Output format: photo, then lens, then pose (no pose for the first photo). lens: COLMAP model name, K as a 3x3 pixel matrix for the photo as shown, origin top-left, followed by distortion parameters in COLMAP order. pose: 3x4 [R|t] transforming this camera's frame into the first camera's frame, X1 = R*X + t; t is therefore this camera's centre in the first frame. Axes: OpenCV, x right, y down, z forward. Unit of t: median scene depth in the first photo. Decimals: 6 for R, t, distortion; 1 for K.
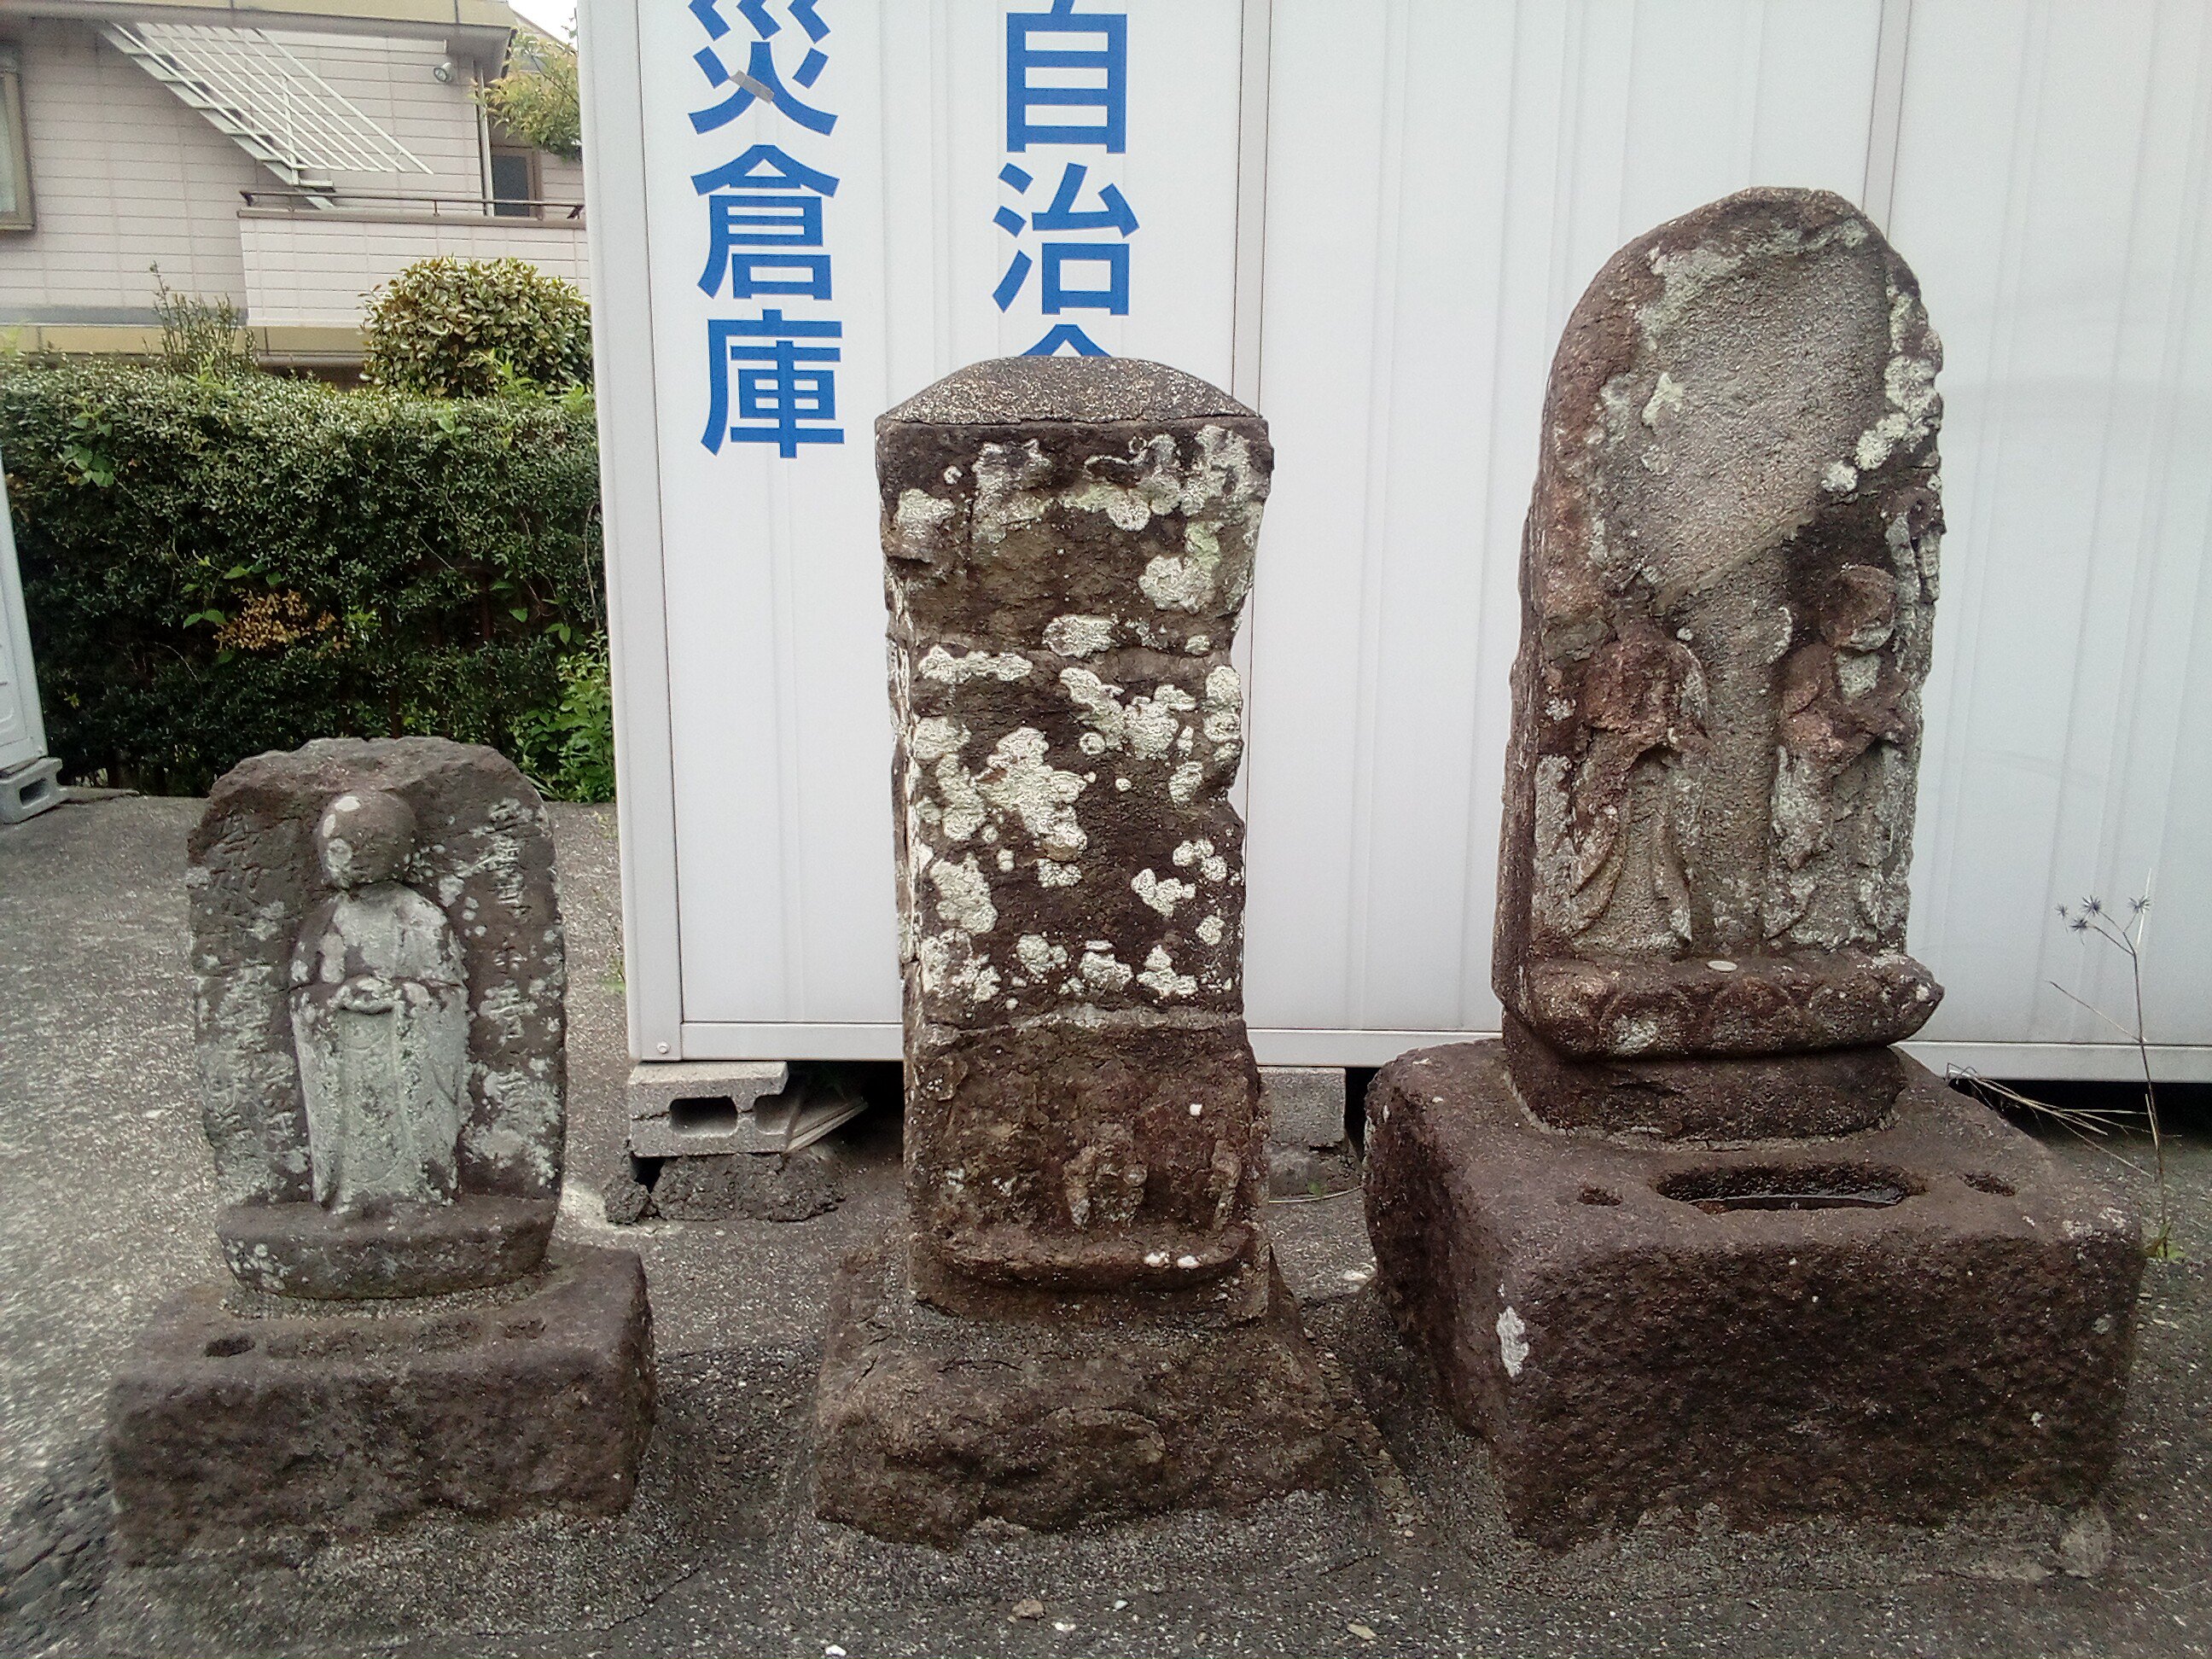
lens RADIAL K [[1815.6, 0, 1106.0], [0, 1815.6, 829.5], [0, 0, 1]] dist [0.080072, -0.137532]
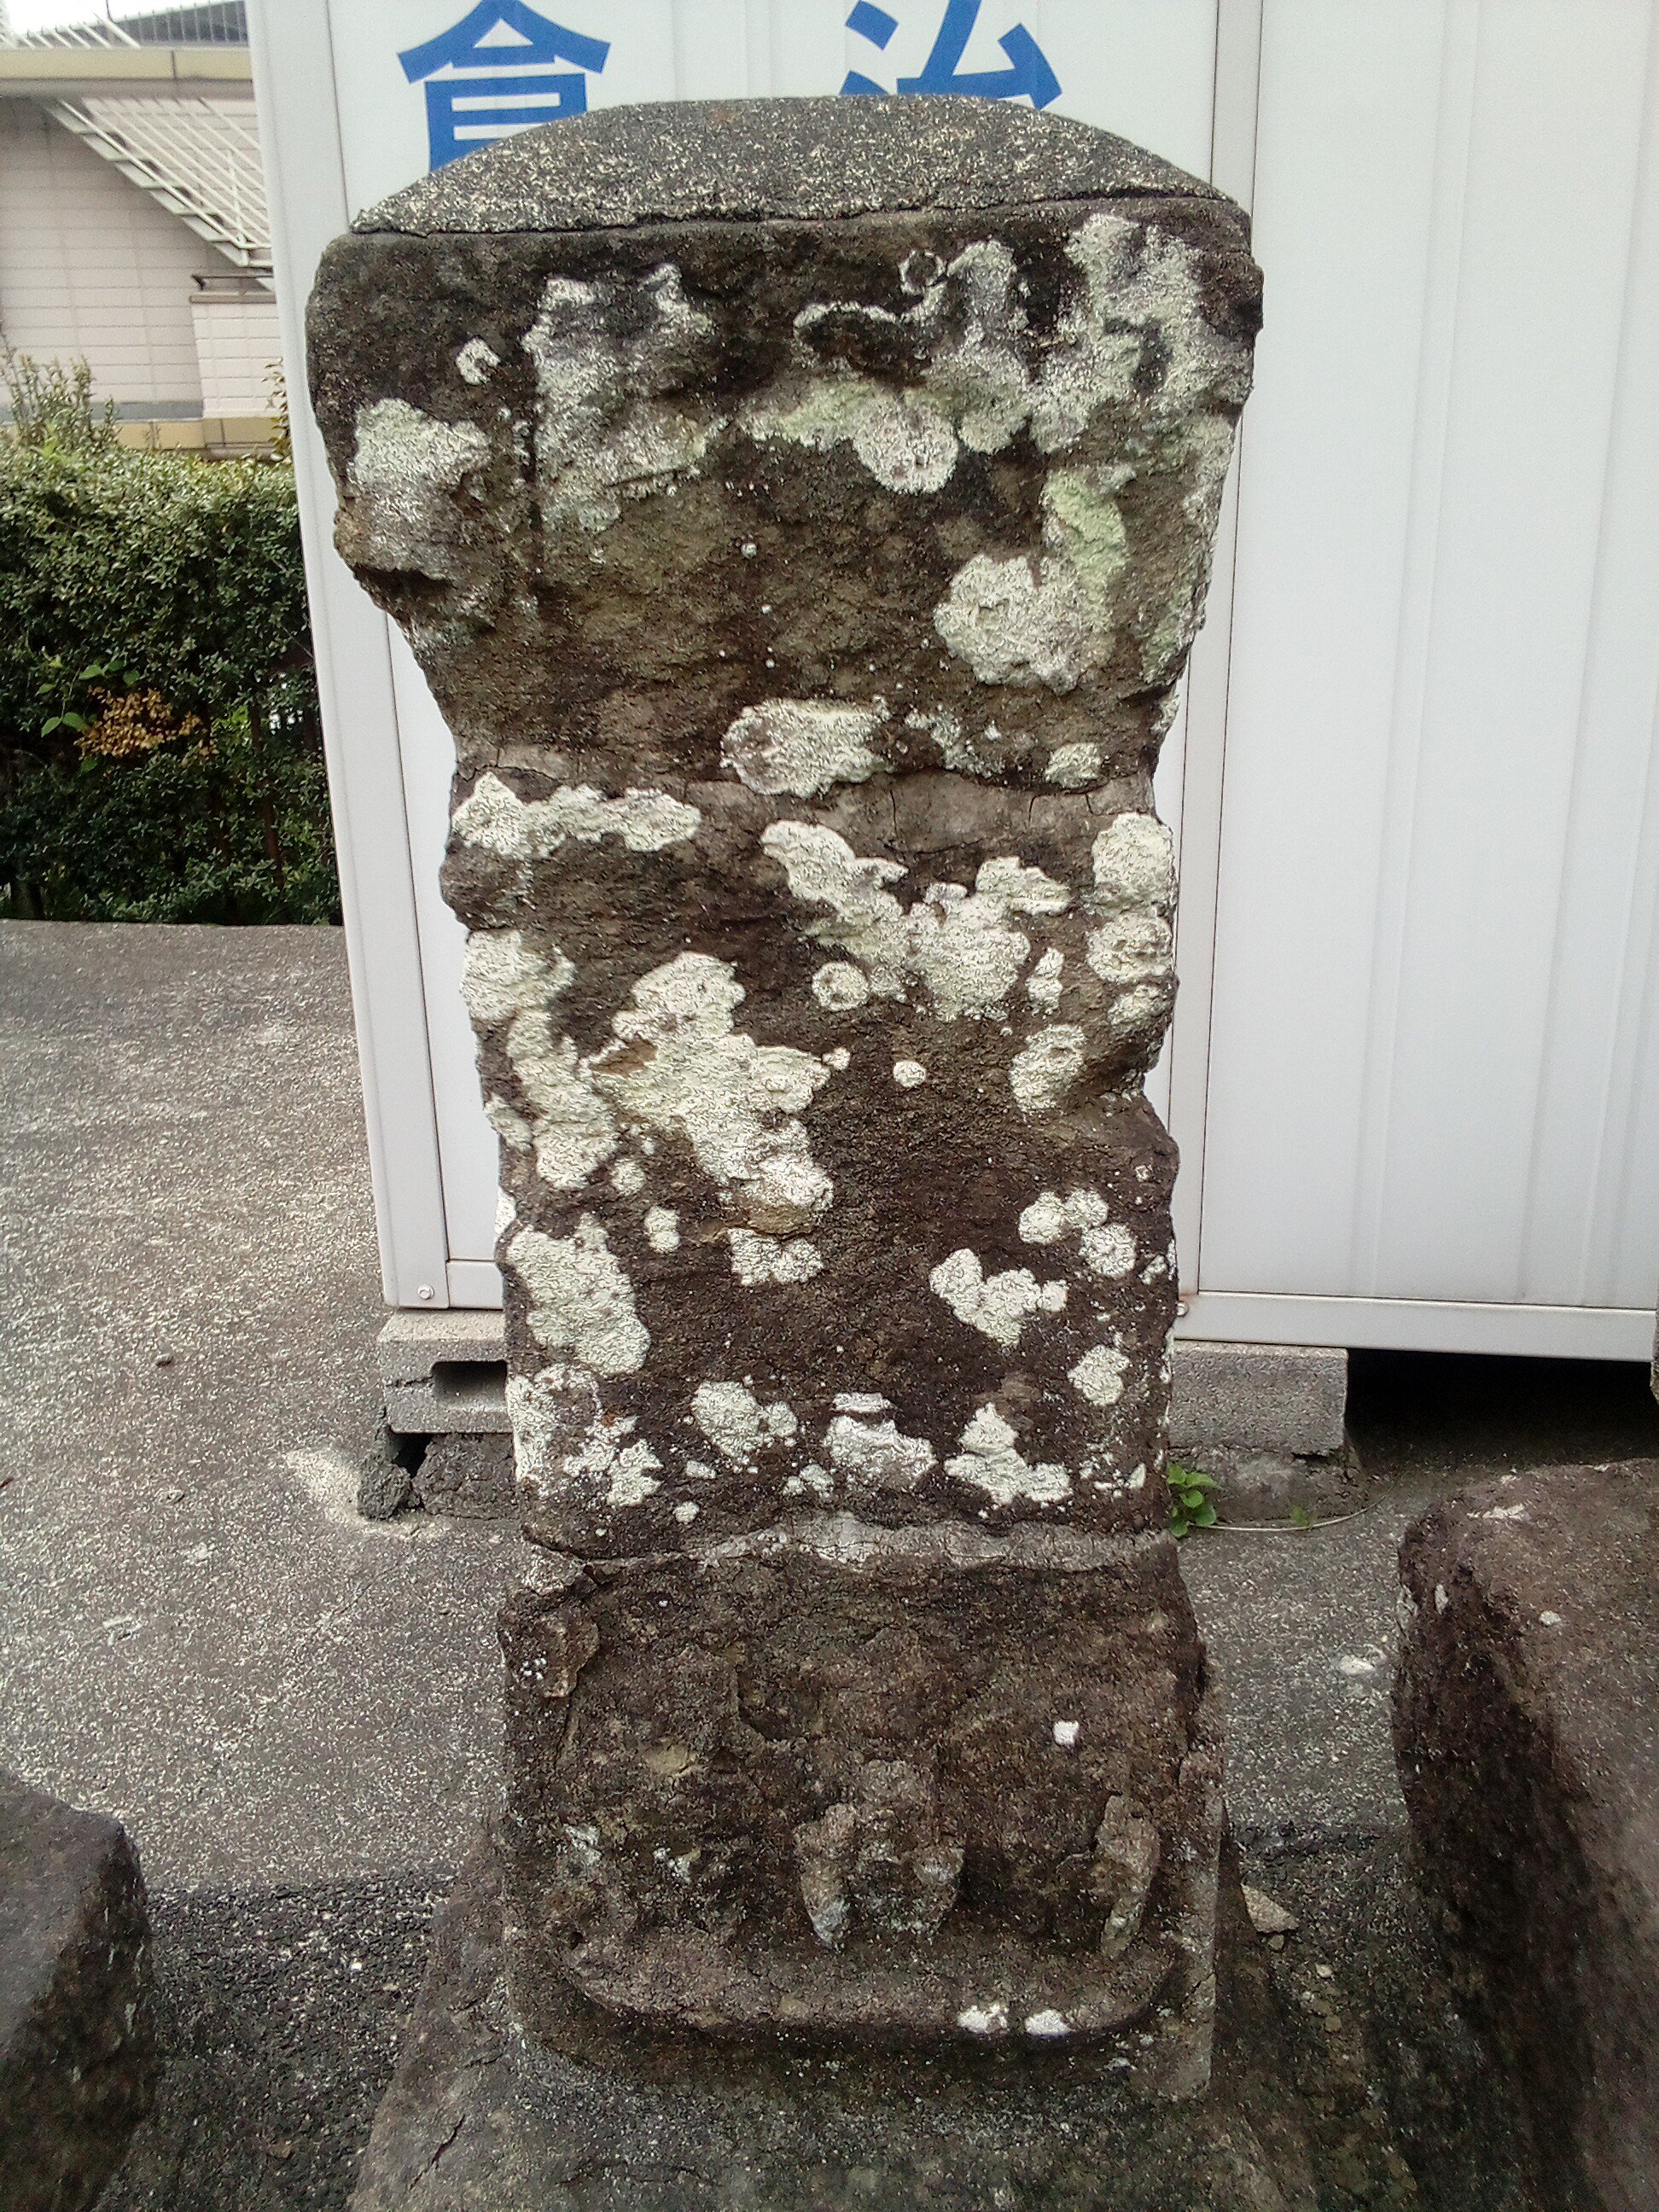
lens RADIAL K [[1815.6, 0, 843.6], [0, 1815.6, 1116.1], [0, 0, 1]] dist [0.080072, -0.137532]
pose [[0.991547, 0.014192, -0.128970, 0.051908], [-0.000807, 0.994655, 0.103249, -0.060994], [0.129746, -0.102273, 0.986259, 0.534889]]
